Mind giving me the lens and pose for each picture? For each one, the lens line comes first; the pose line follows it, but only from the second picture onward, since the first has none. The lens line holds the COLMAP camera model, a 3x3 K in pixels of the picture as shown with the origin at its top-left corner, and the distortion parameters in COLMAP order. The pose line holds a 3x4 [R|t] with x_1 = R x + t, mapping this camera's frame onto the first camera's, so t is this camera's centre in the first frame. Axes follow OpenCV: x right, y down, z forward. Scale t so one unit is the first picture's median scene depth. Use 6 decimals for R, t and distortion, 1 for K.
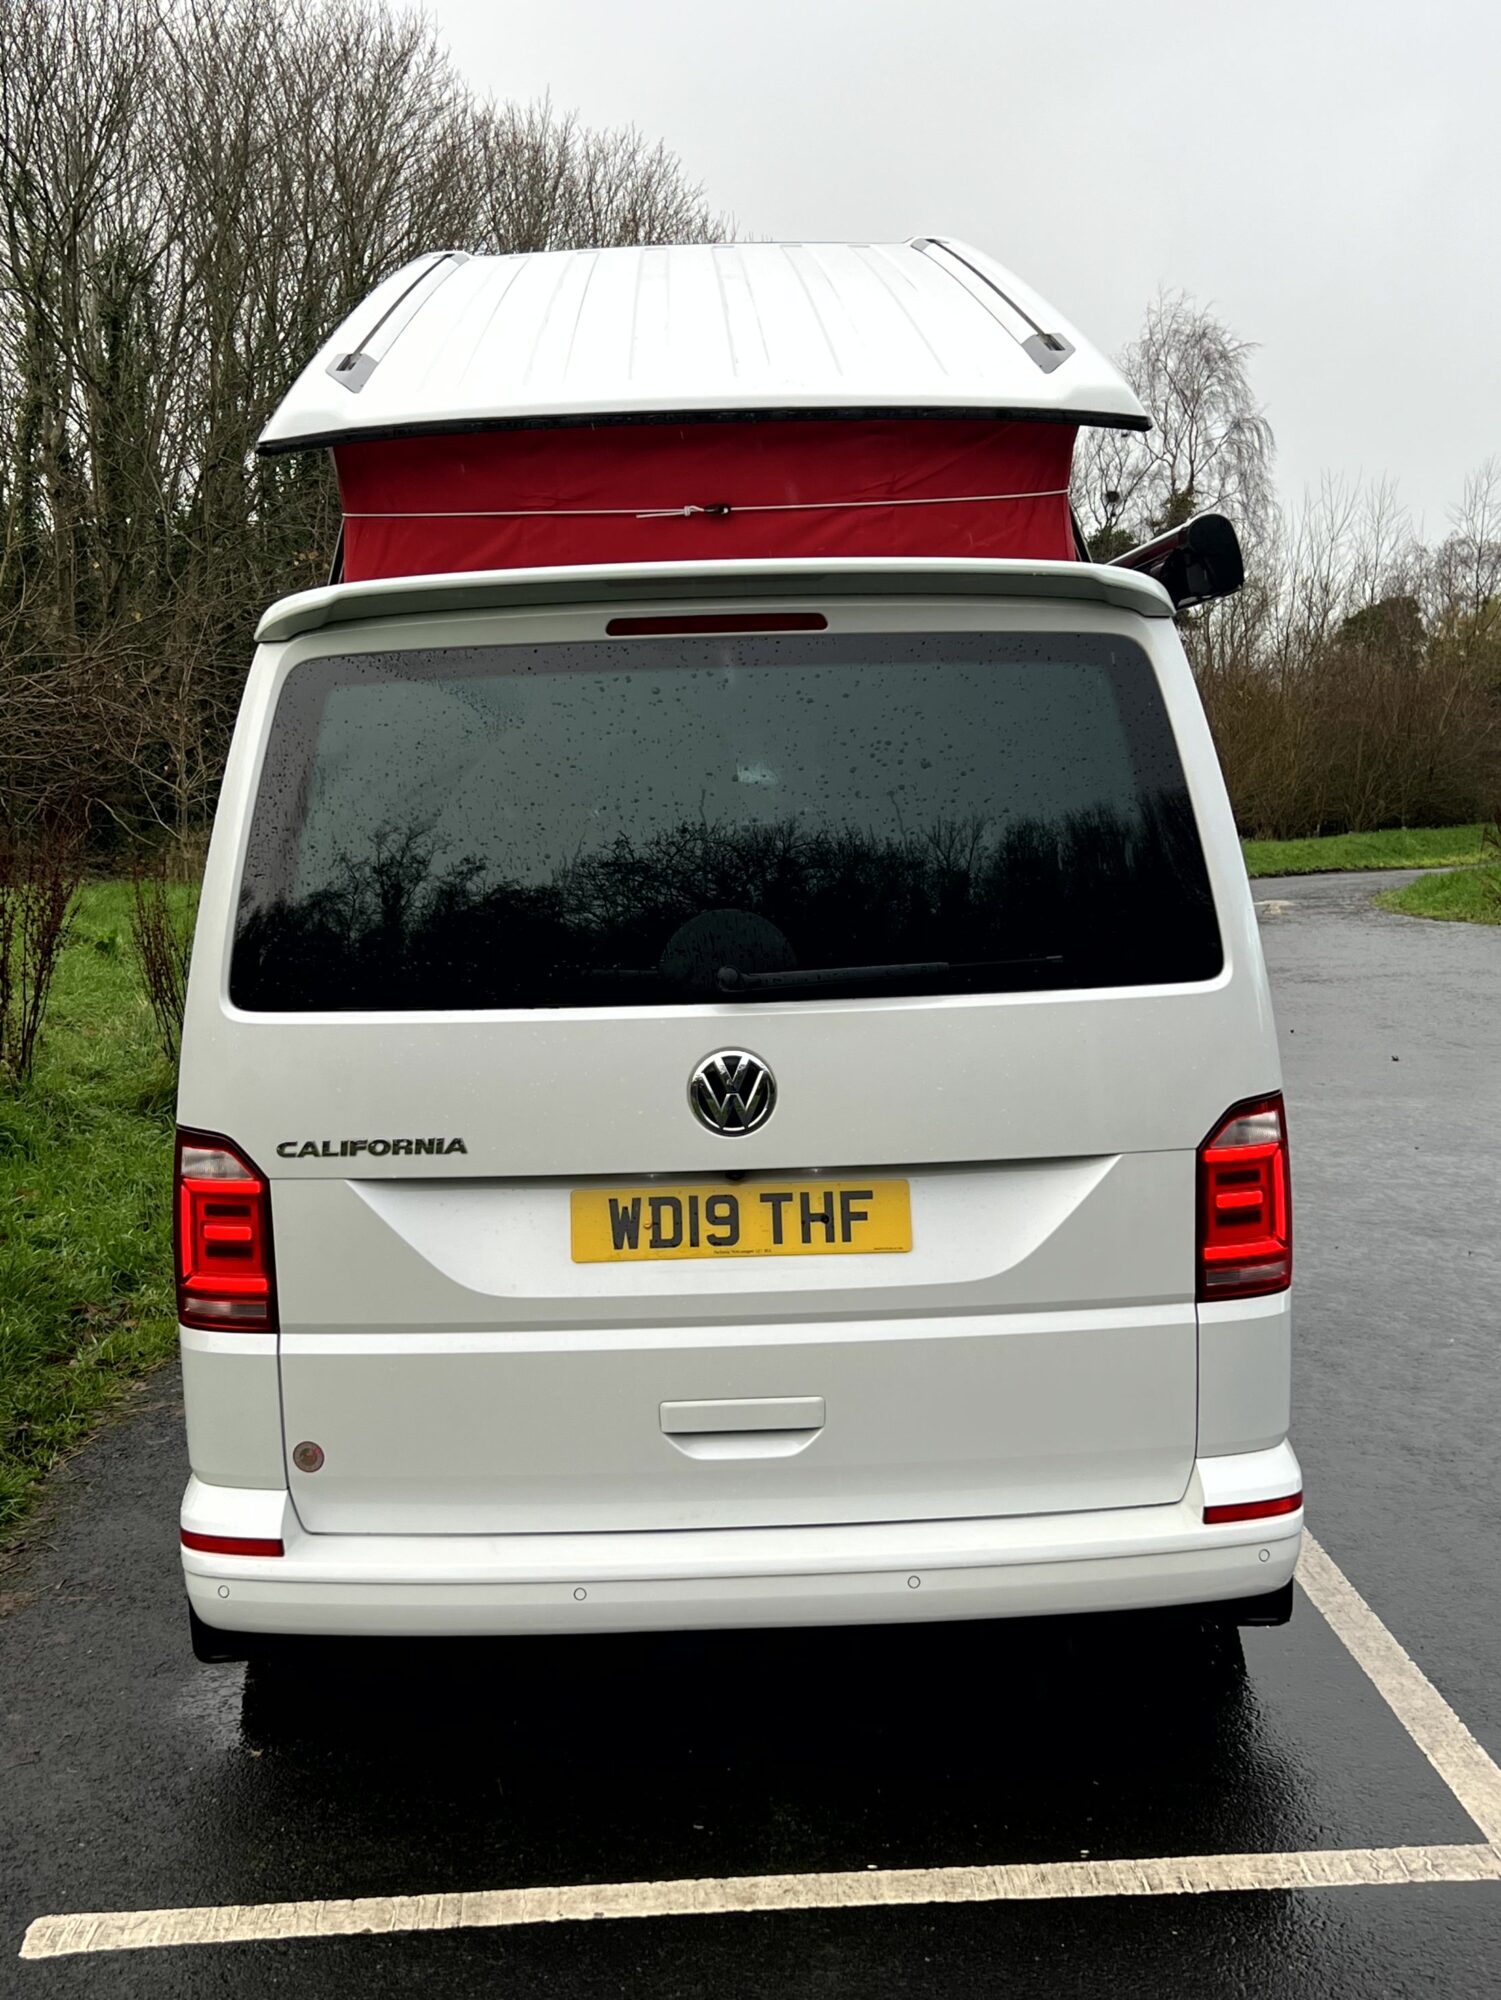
lens RADIAL K [[2354.1, 0, 750.5], [0, 2354.1, 1000.0], [0, 0, 1]] dist [0.168956, -0.461471]
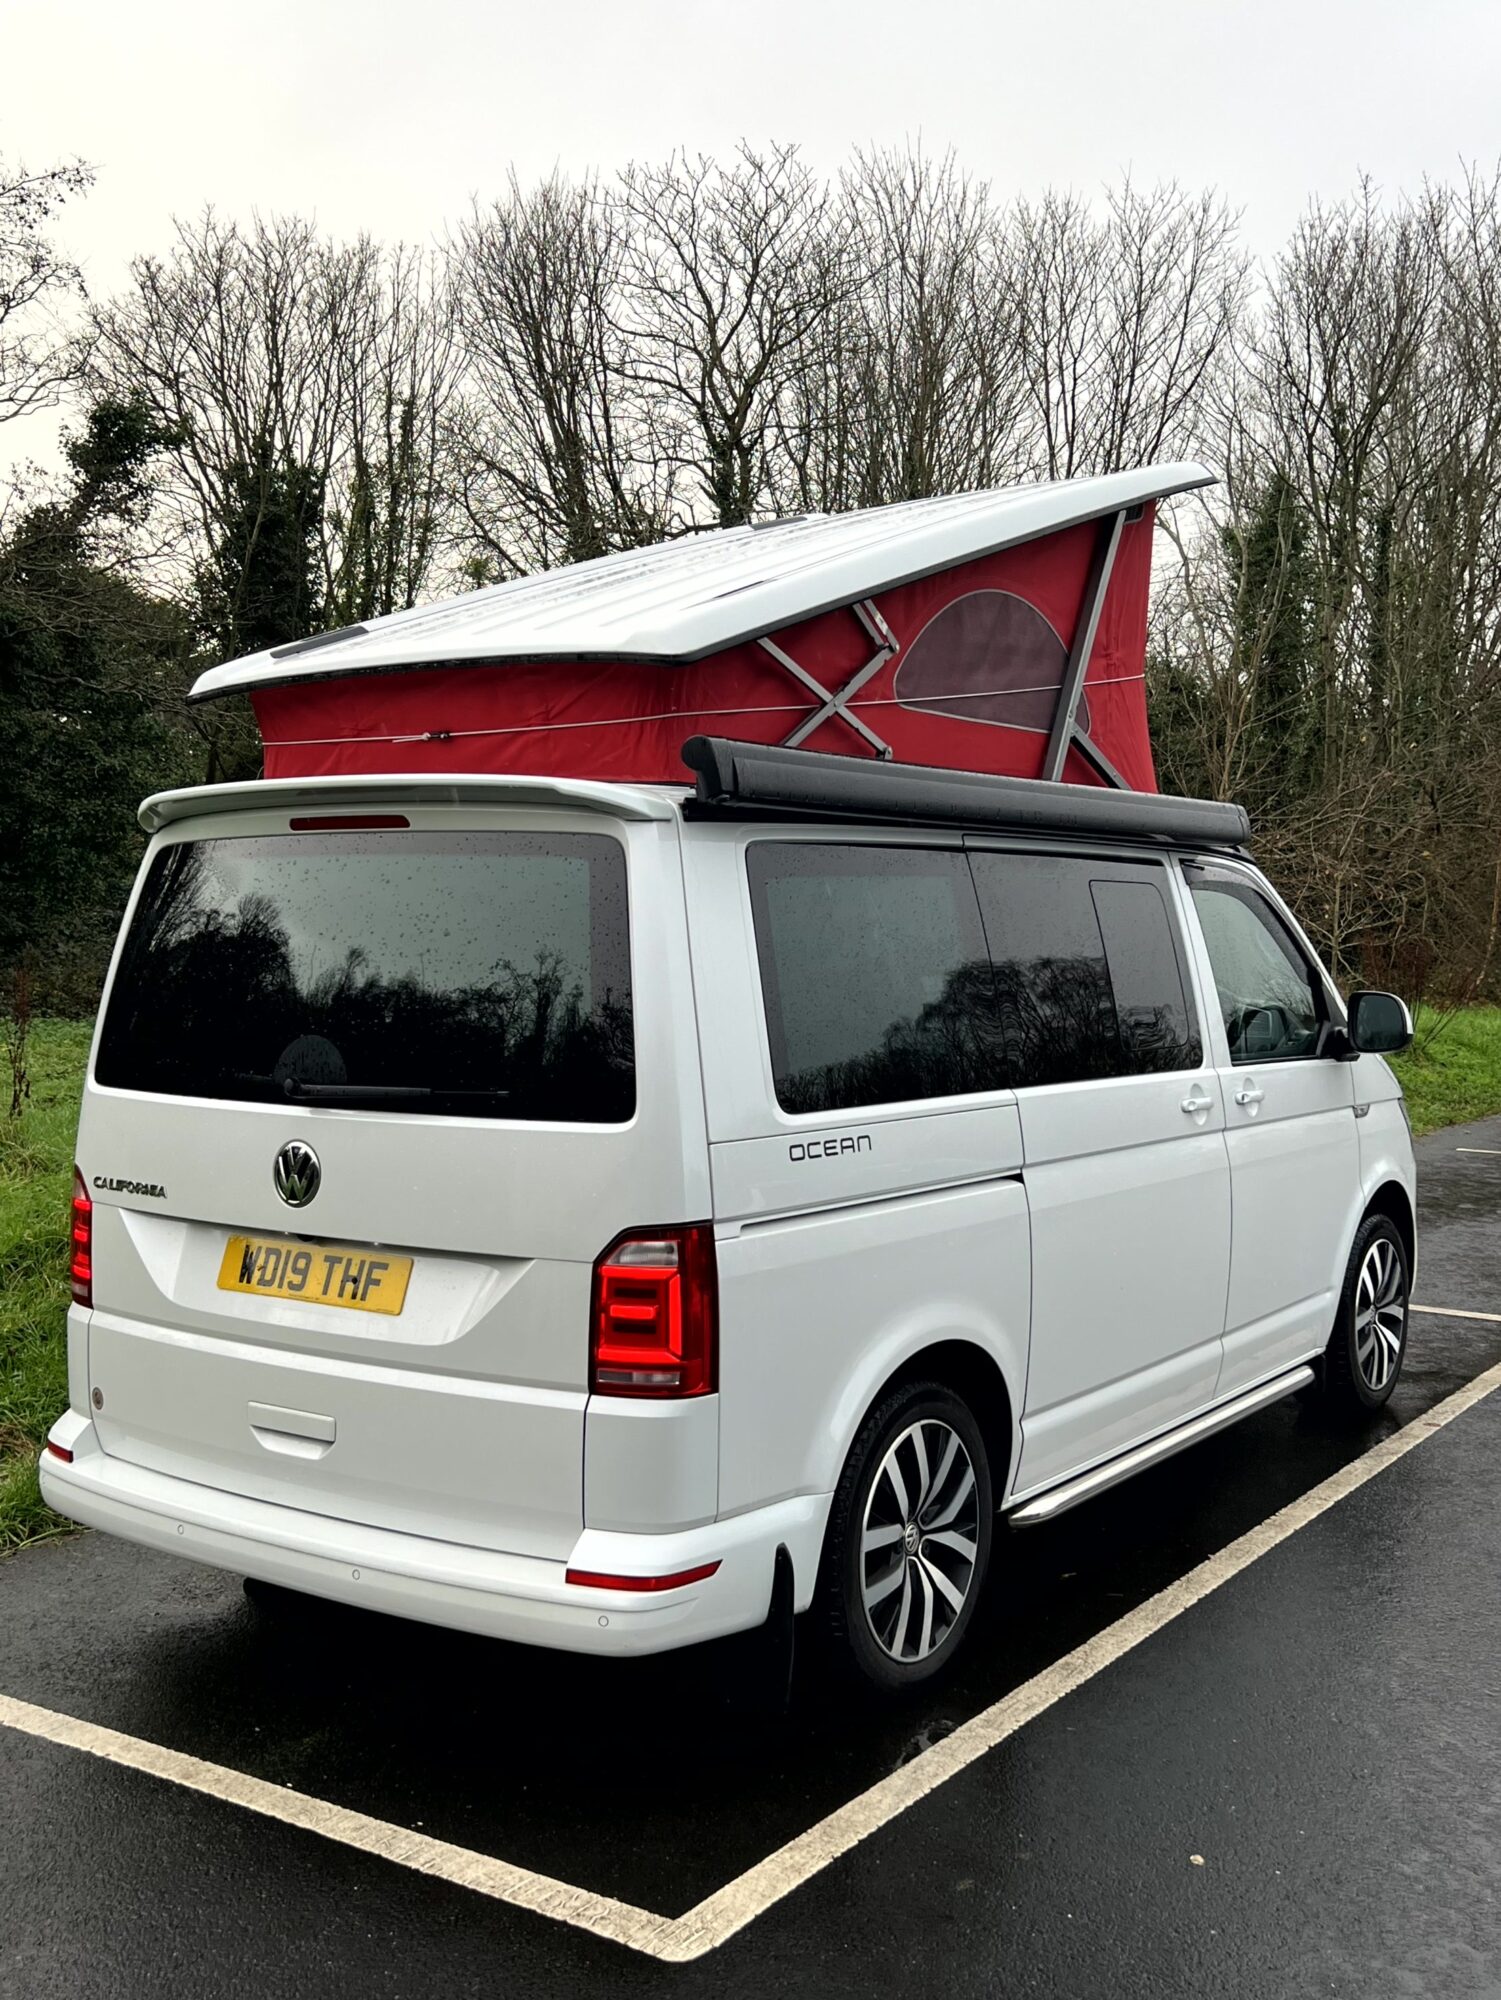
lens RADIAL K [[2043.3, 0, 693.0], [0, 2043.3, 979.8], [0, 0, 1]] dist [0.138622, -0.393926]
pose [[0.803328, 0.050559, -0.593386, 0.833567], [-0.087270, 0.995627, -0.033315, -0.049352], [0.589107, 0.078548, 0.804228, 0.189988]]
